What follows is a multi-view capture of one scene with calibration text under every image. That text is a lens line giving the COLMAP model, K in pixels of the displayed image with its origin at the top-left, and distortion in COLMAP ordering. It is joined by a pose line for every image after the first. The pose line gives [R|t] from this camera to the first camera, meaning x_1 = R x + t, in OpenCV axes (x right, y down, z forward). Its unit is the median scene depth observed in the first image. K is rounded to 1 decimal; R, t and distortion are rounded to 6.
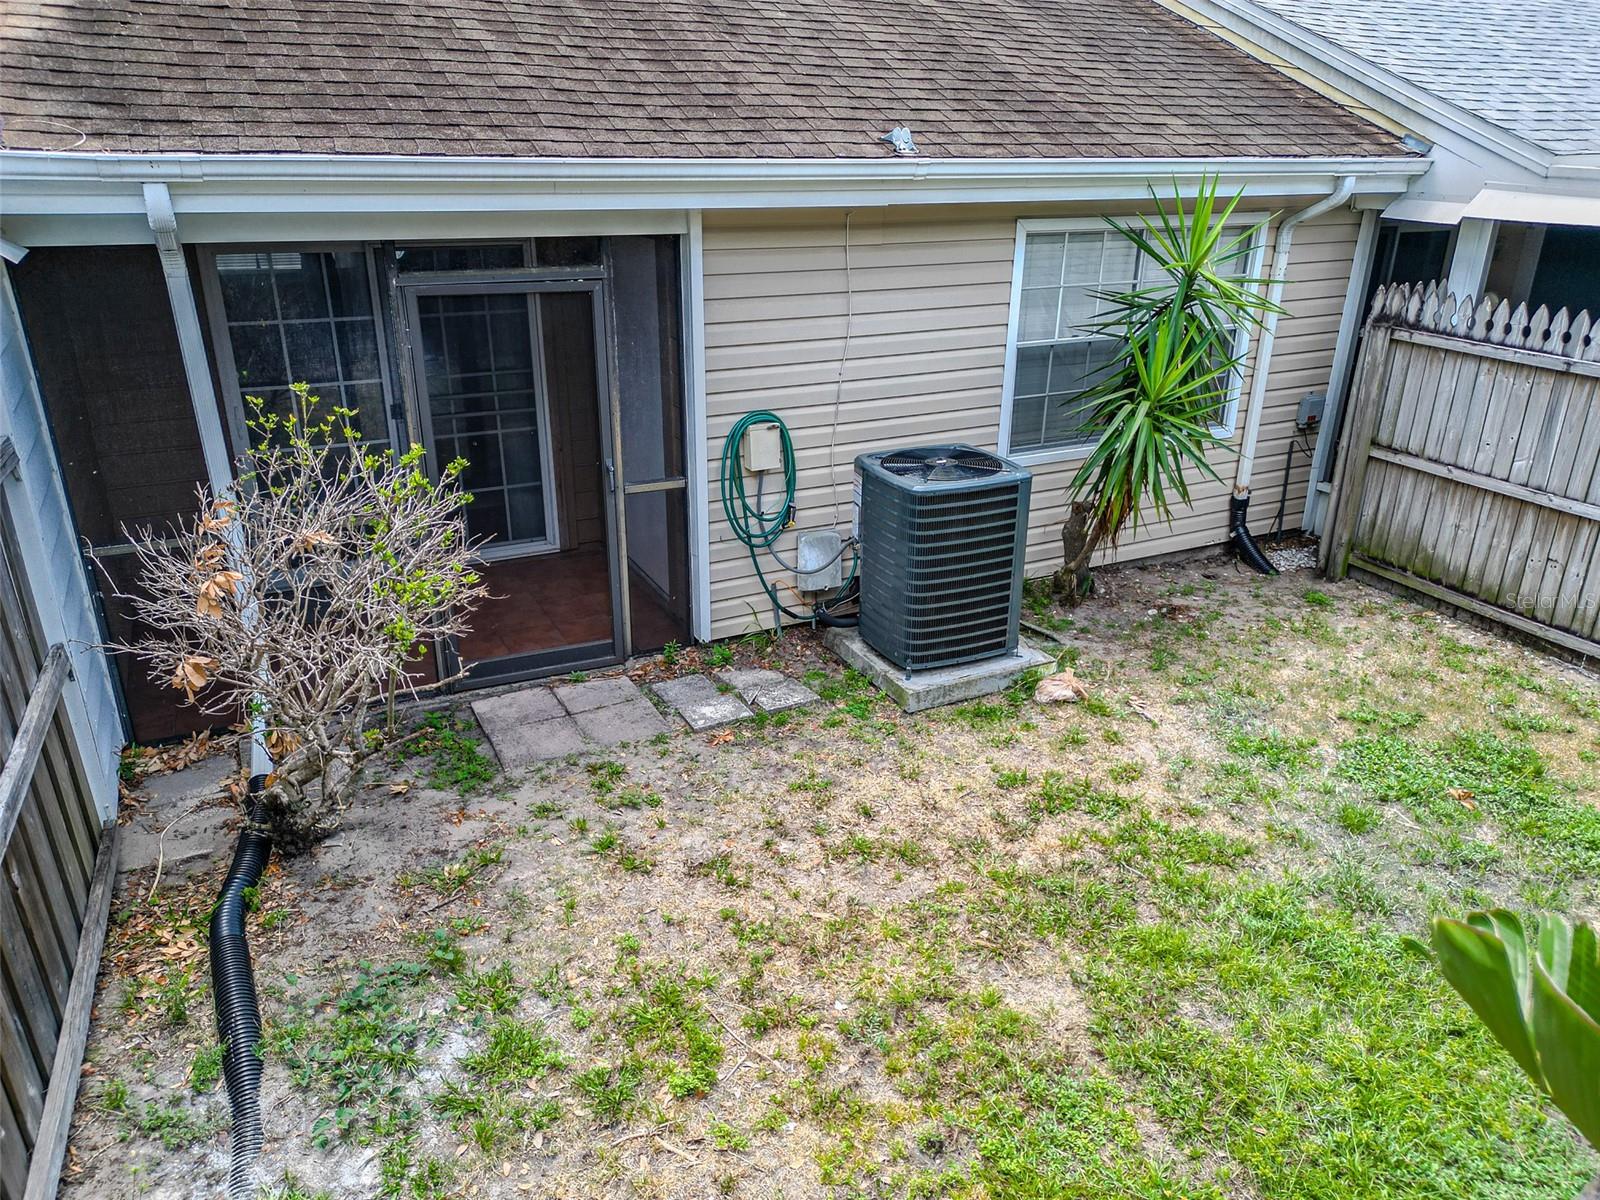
lens RADIAL K [[1124.3, 0, 800.0], [0, 1124.3, 600.0], [0, 0, 1]] dist [0.095601, -0.100251]
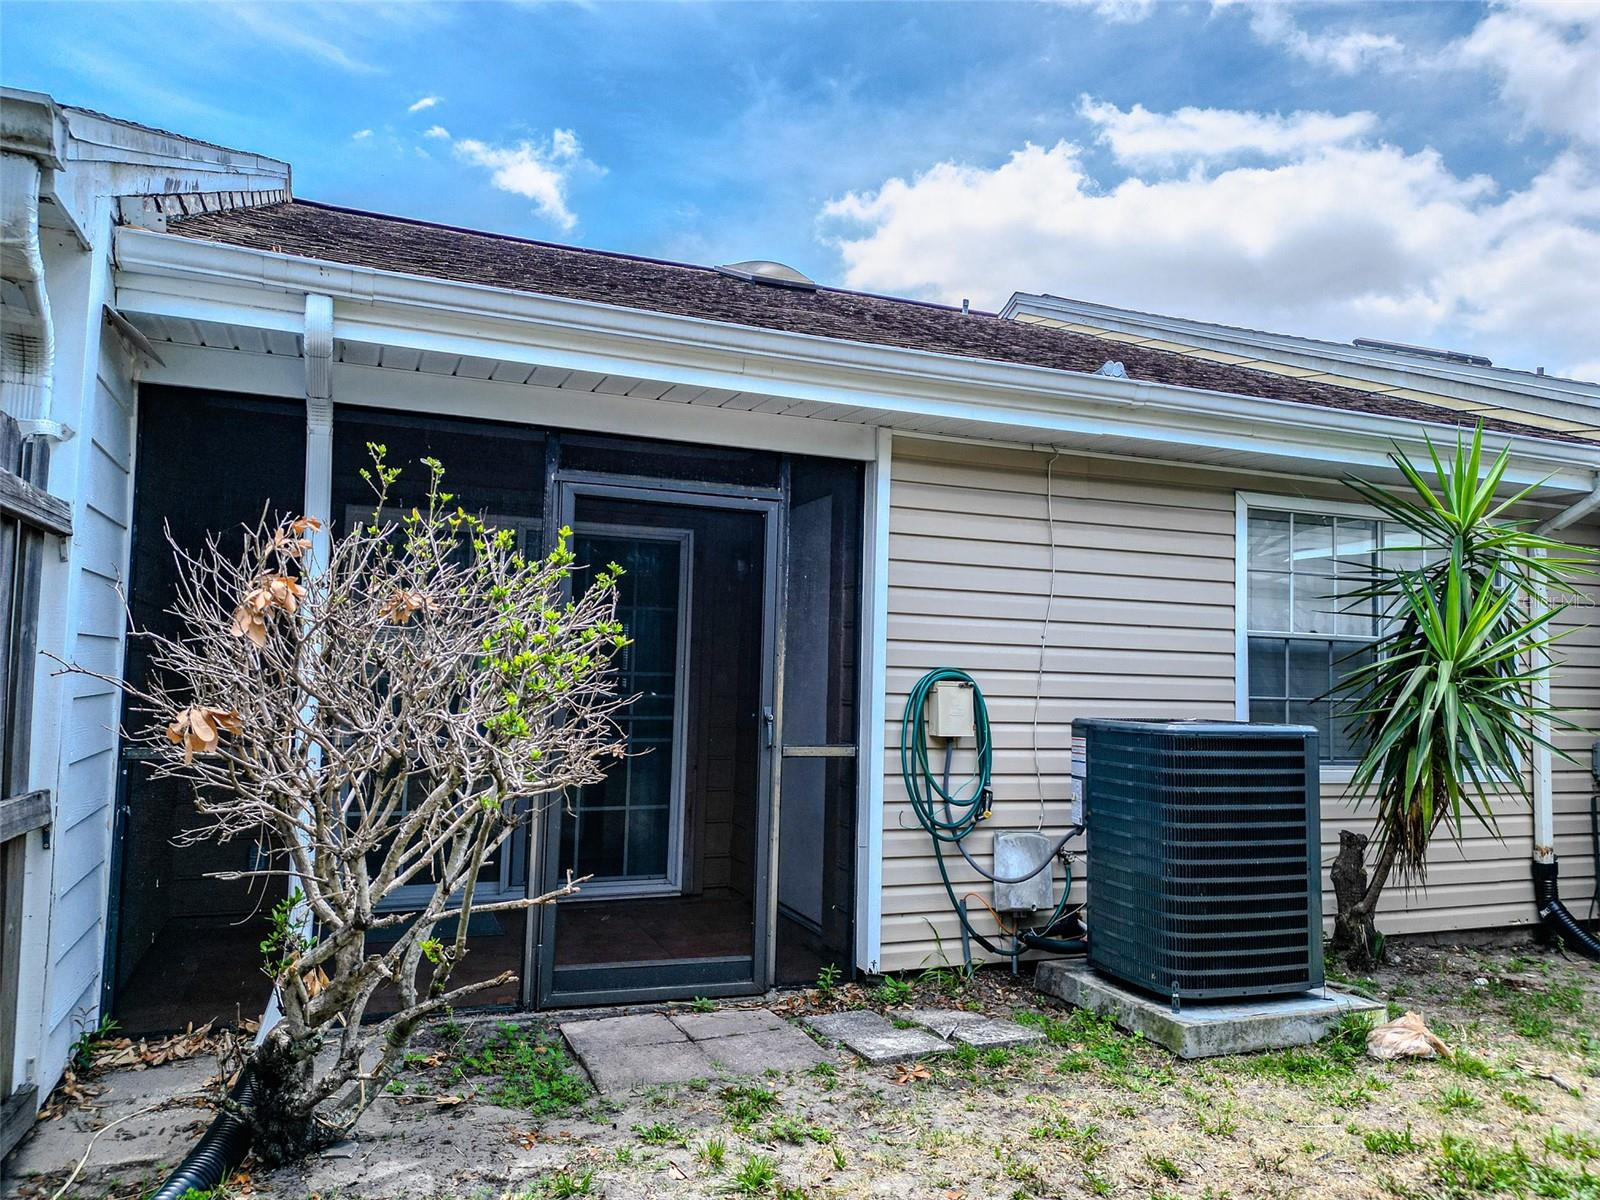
lens RADIAL K [[1124.3, 0, 800.0], [0, 1124.3, 600.0], [0, 0, 1]] dist [0.095601, -0.100251]
pose [[0.995981, 0.010704, -0.088923, -0.073850], [-0.048597, 0.898565, -0.436142, 0.158059], [0.075234, 0.438711, 0.895473, 0.234356]]
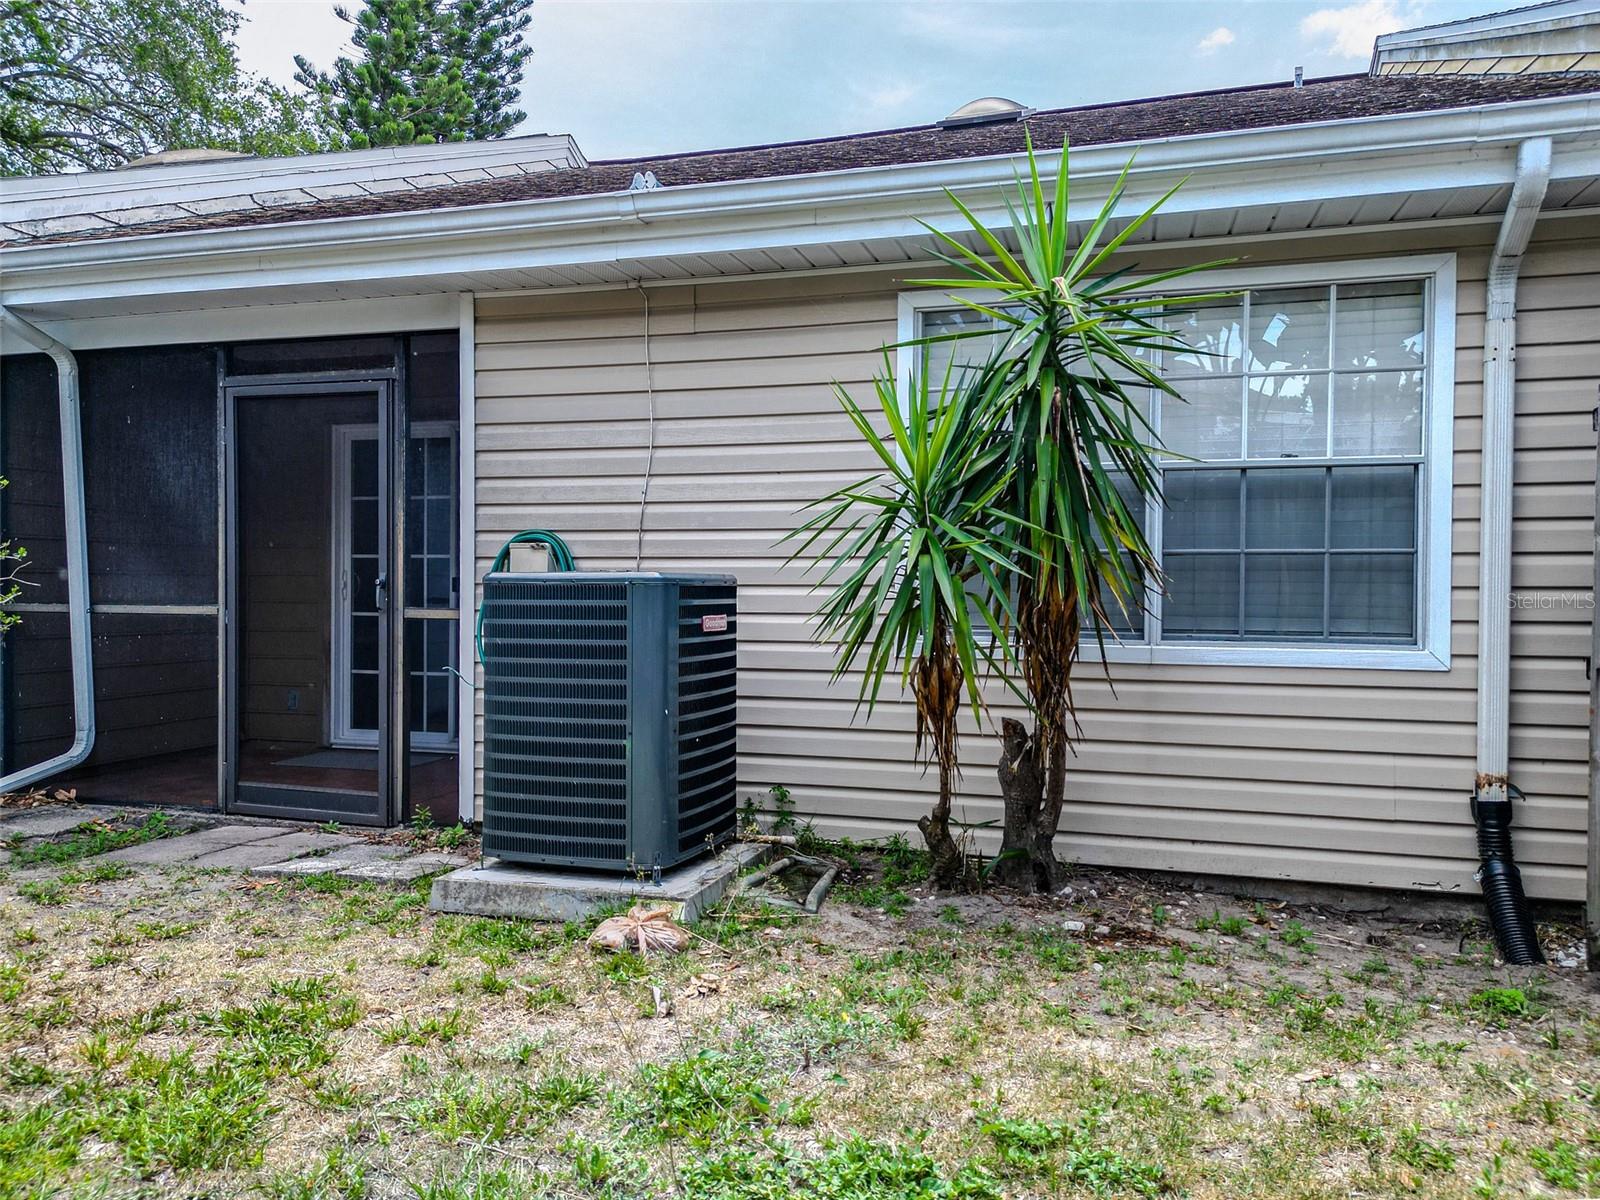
lens RADIAL K [[1227.6, 0, 800.0], [0, 1227.6, 600.0], [0, 0, 1]] dist [0.111939, -0.142579]
pose [[0.716315, 0.007725, -0.697734, 0.738599], [-0.256366, 0.932918, -0.252865, 0.056879], [0.648975, 0.360007, 0.670244, 0.559305]]
